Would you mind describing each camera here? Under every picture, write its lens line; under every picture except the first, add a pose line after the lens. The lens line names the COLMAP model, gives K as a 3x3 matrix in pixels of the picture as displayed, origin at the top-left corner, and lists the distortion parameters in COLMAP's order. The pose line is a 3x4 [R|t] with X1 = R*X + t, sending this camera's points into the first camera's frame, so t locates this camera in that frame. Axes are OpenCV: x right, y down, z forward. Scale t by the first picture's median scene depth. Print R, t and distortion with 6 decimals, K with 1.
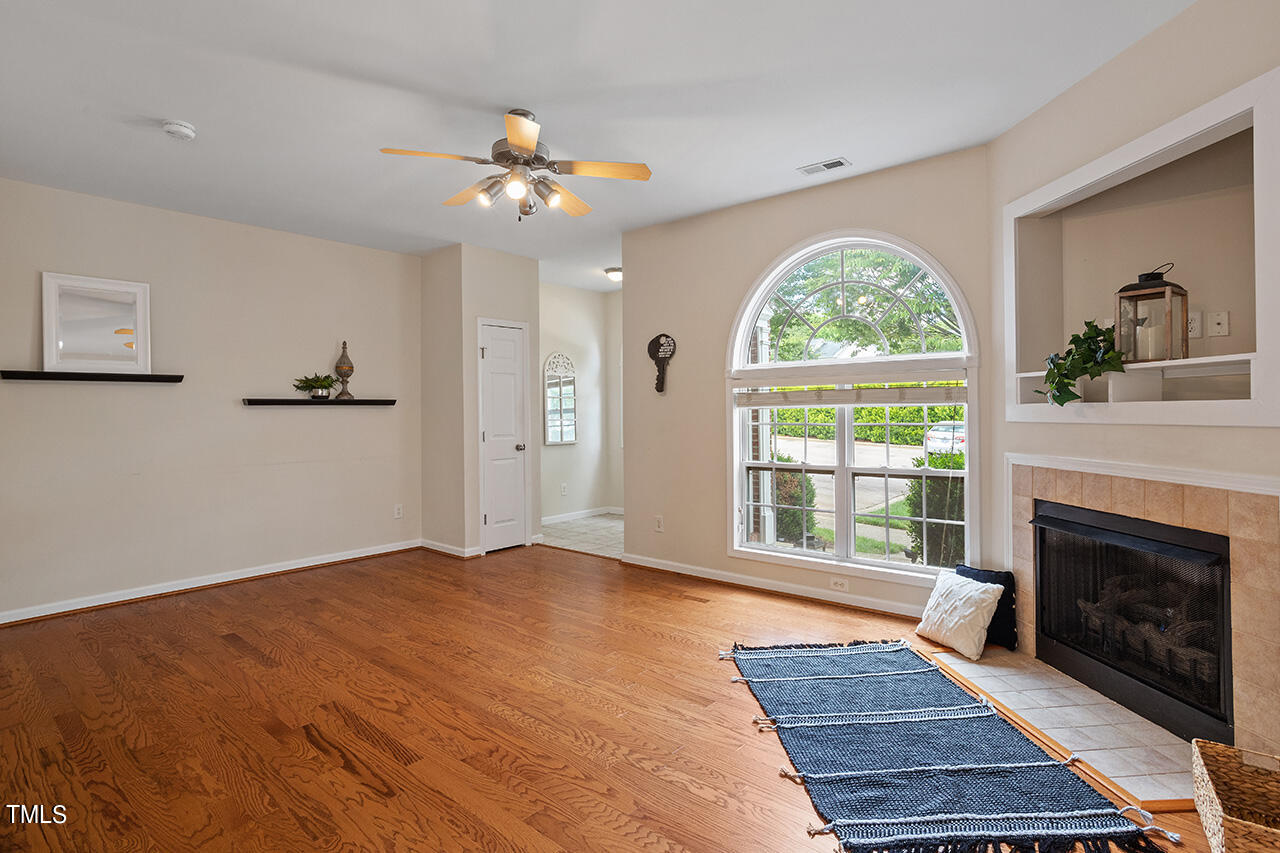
lens RADIAL K [[636.2, 0, 642.0], [0, 636.2, 411.9], [0, 0, 1]] dist [-0.054431, 0.032030]
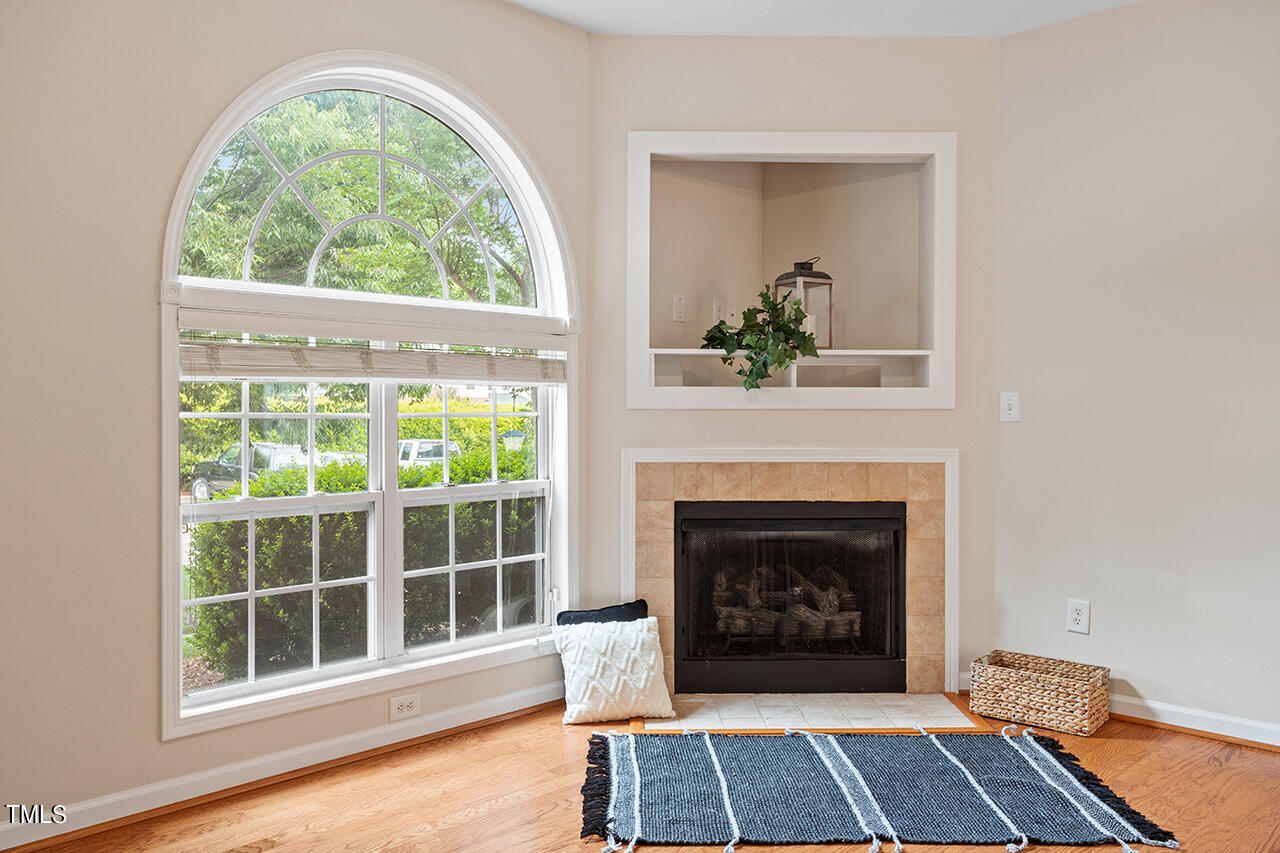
lens RADIAL K [[1046.3, 0, 640.0], [0, 1046.3, 426.5], [0, 0, 1]] dist [0.024195, 0.002950]
pose [[0.053523, -0.002804, 0.998563, -0.810390], [-0.001375, 0.999995, 0.002881, 0.037185], [-0.998566, -0.001527, 0.053519, 1.032132]]
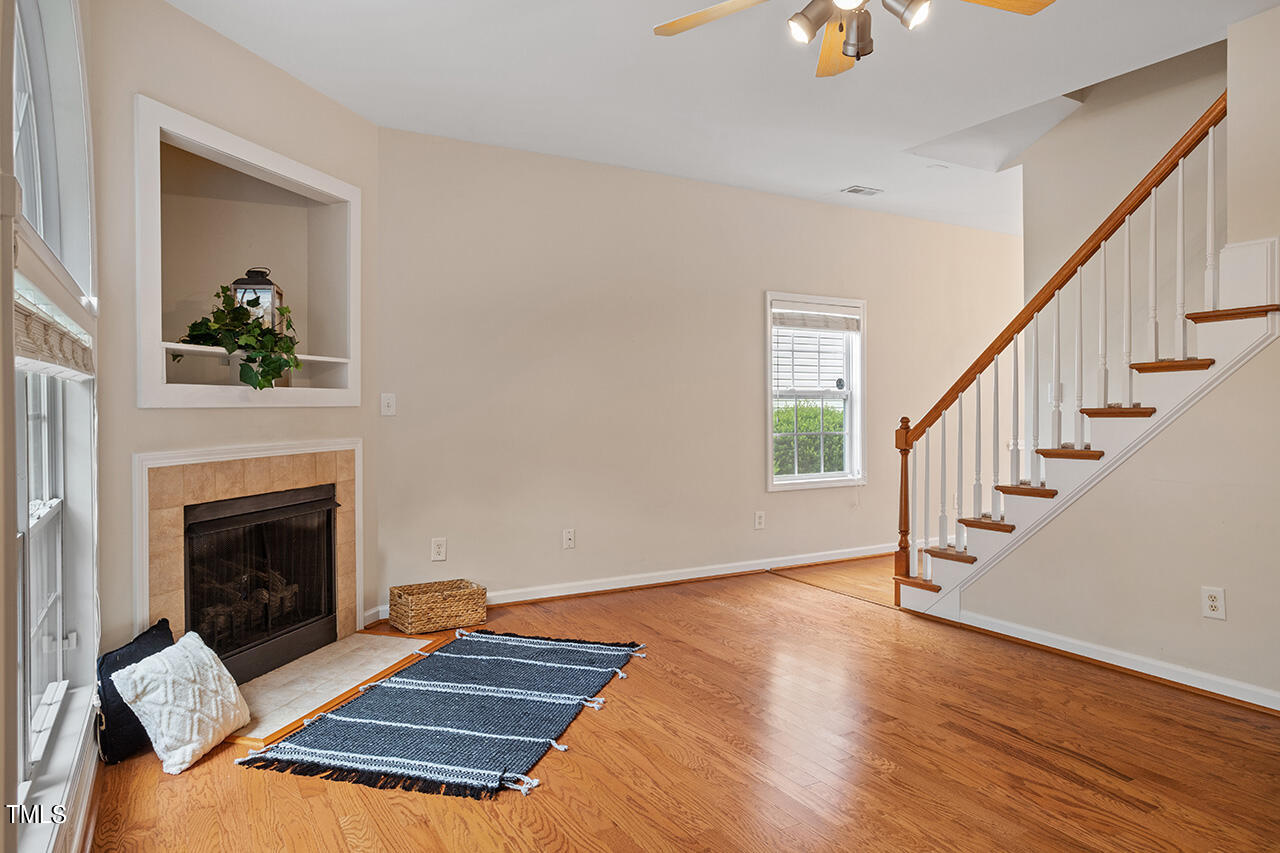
lens RADIAL K [[805.4, 0, 641.6], [0, 805.4, 411.0], [0, 0, 1]] dist [-0.005863, 0.001130]
pose [[-0.945050, 0.010615, 0.326754, -0.255689], [0.013089, 0.999900, 0.005373, 0.023206], [-0.326665, 0.009355, -0.945094, 1.867443]]
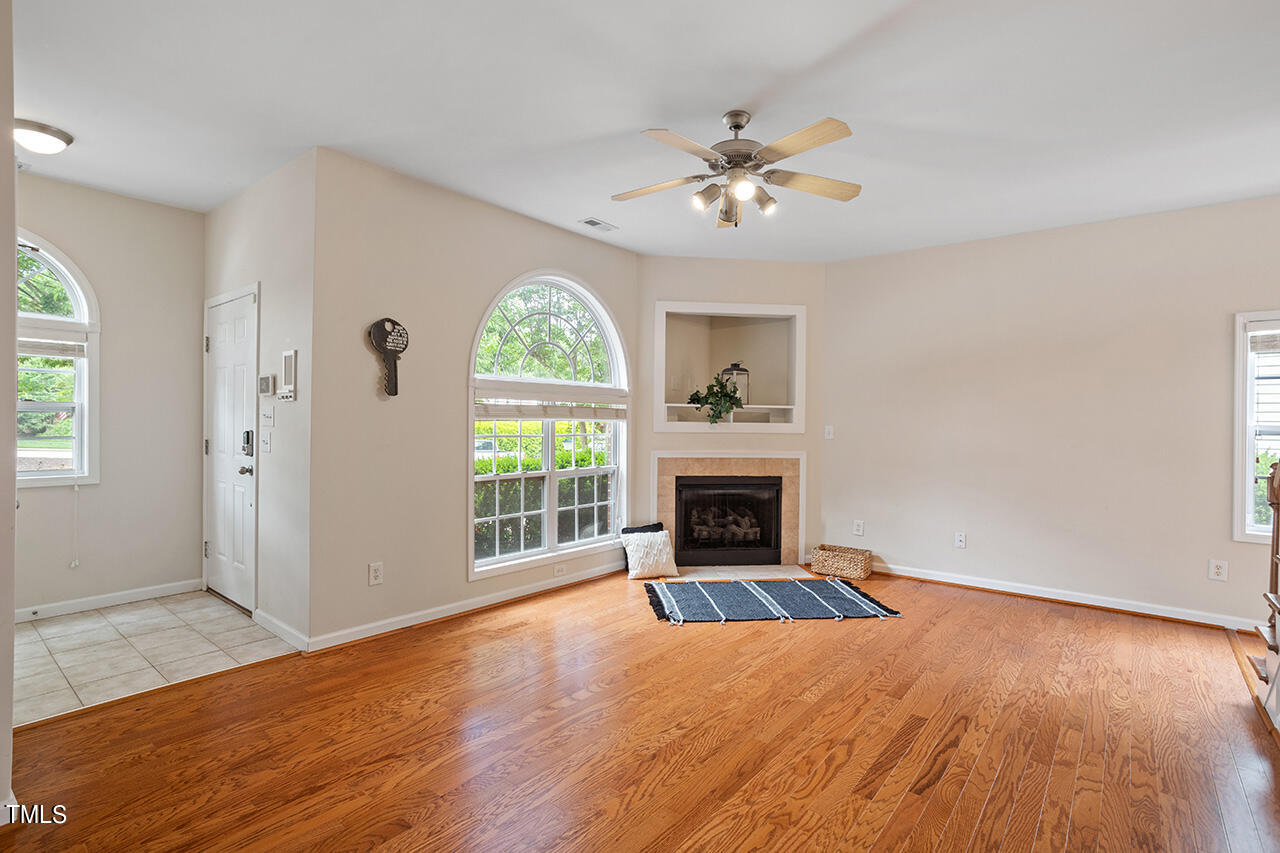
lens RADIAL K [[622.0, 0, 640.0], [0, 622.0, 426.5], [0, 0, 1]] dist [-0.049741, 0.032551]
pose [[-0.026668, 0.003596, 0.999638, -1.186270], [-0.010690, 0.999935, -0.003883, 0.007738], [-0.999587, -0.010790, -0.026627, 1.219935]]
